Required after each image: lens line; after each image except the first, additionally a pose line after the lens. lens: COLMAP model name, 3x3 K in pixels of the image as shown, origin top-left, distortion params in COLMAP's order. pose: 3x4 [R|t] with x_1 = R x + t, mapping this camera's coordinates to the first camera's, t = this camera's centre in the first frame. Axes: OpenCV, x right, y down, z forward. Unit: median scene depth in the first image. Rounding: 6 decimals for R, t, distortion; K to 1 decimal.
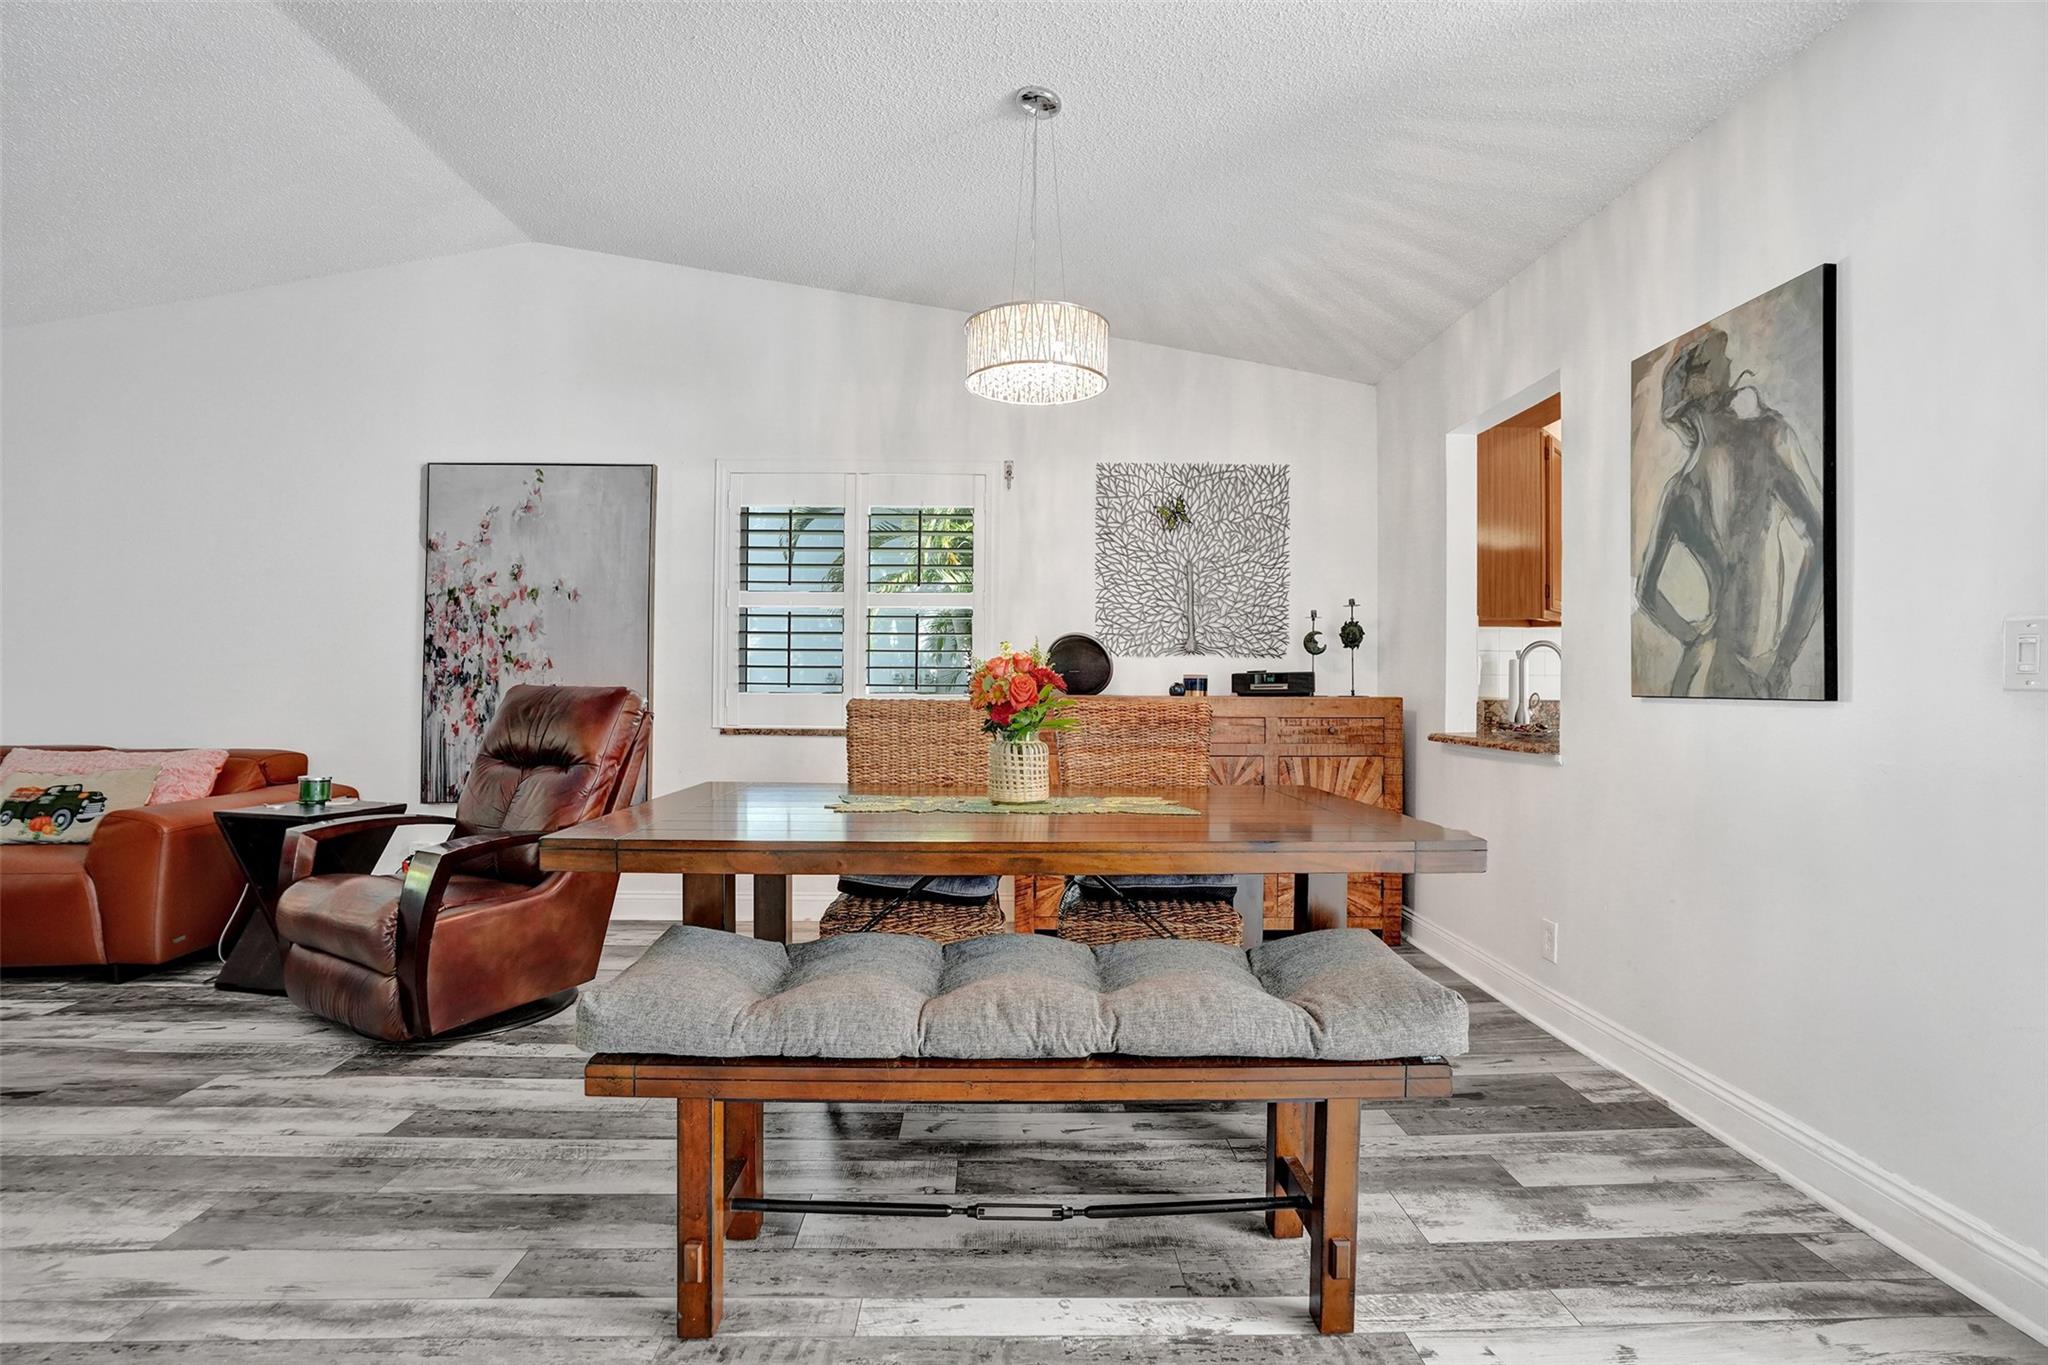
lens RADIAL K [[944.1, 0, 1024.0], [0, 944.1, 682.5], [0, 0, 1]] dist [-0.069928, 0.026479]
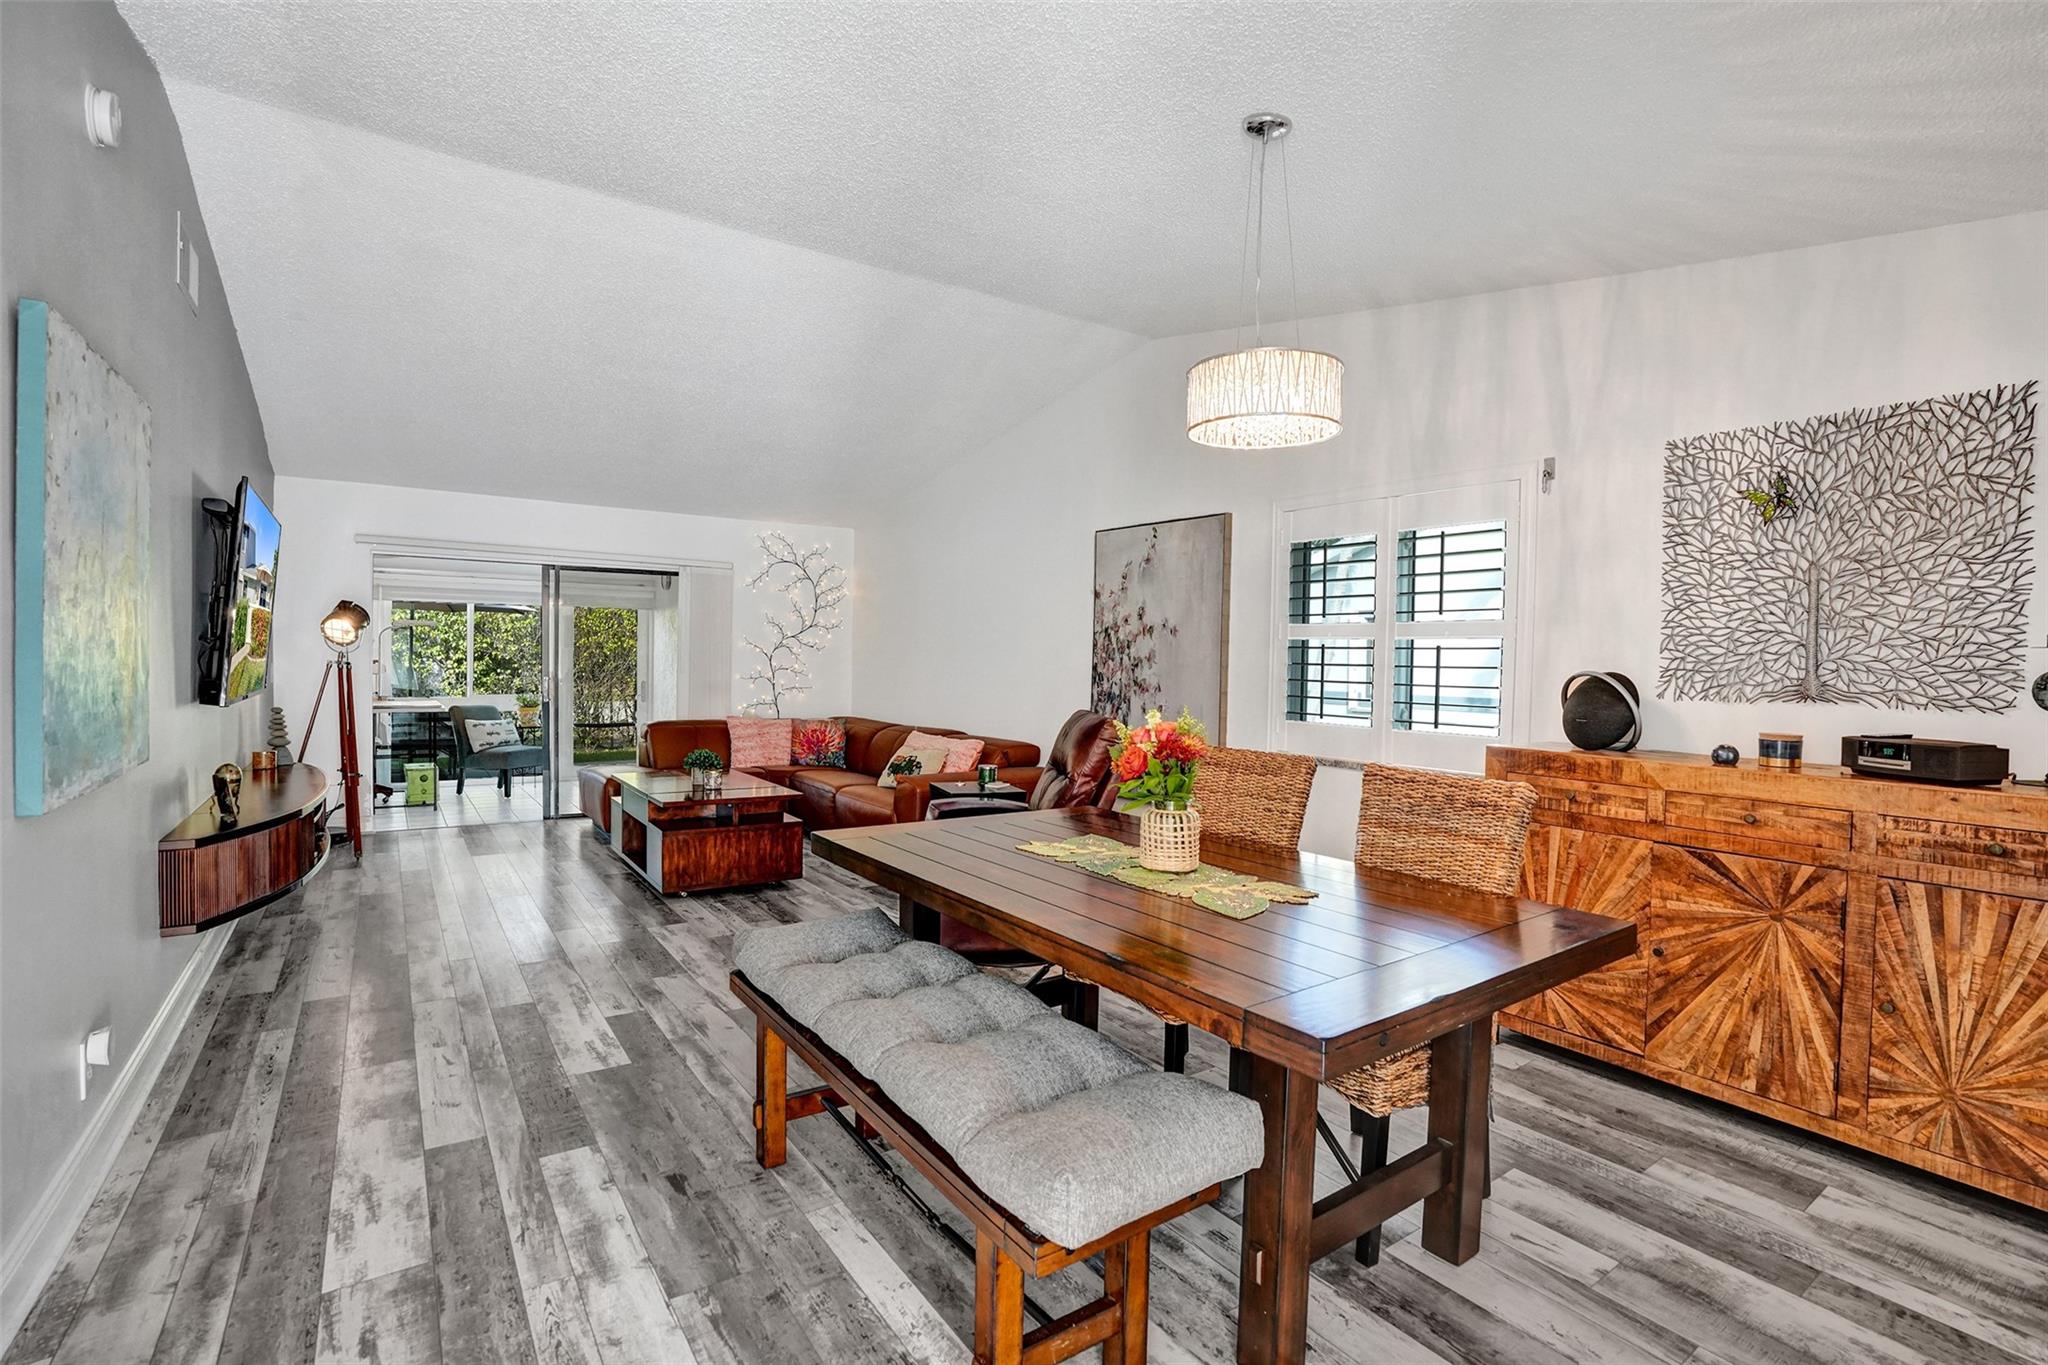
lens RADIAL K [[941.1, 0, 1029.5], [0, 941.1, 678.6], [0, 0, 1]] dist [-0.069533, 0.026516]
pose [[0.554167, 0.021501, -0.832128, 0.534113], [-0.012526, 0.999769, 0.017490, -0.066308], [0.832312, 0.000731, 0.554308, 0.228426]]
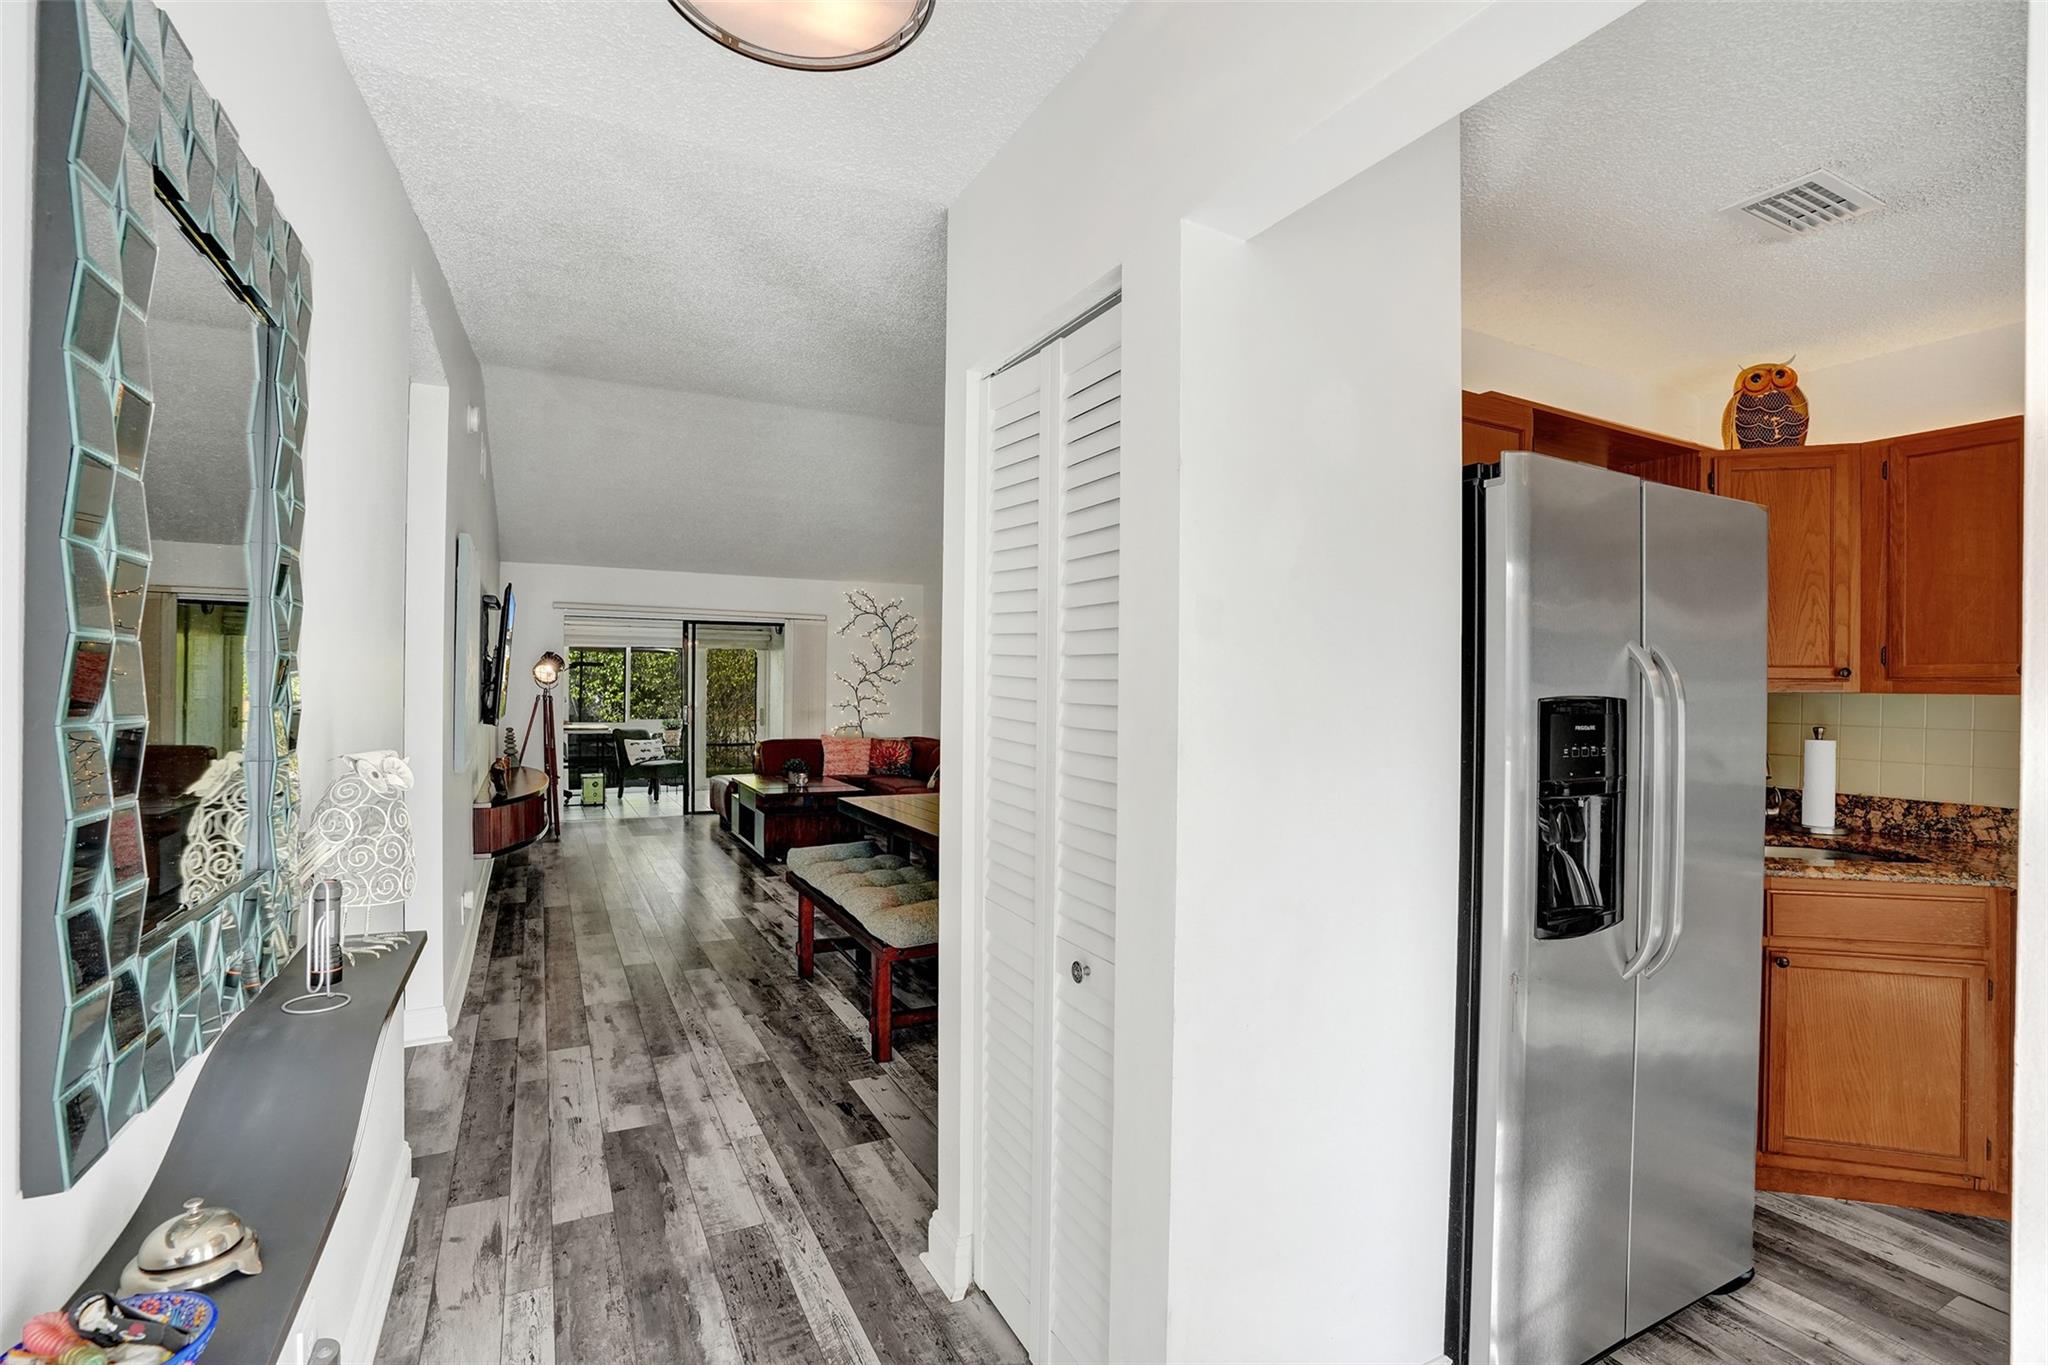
lens RADIAL K [[944.1, 0, 1024.0], [0, 944.1, 682.5], [0, 0, 1]] dist [-0.069928, 0.026479]
pose [[0.439493, -0.002372, -0.898243, 1.151833], [-0.004305, 0.999979, -0.004747, -0.080876], [0.898236, 0.005953, 0.439474, 0.154963]]
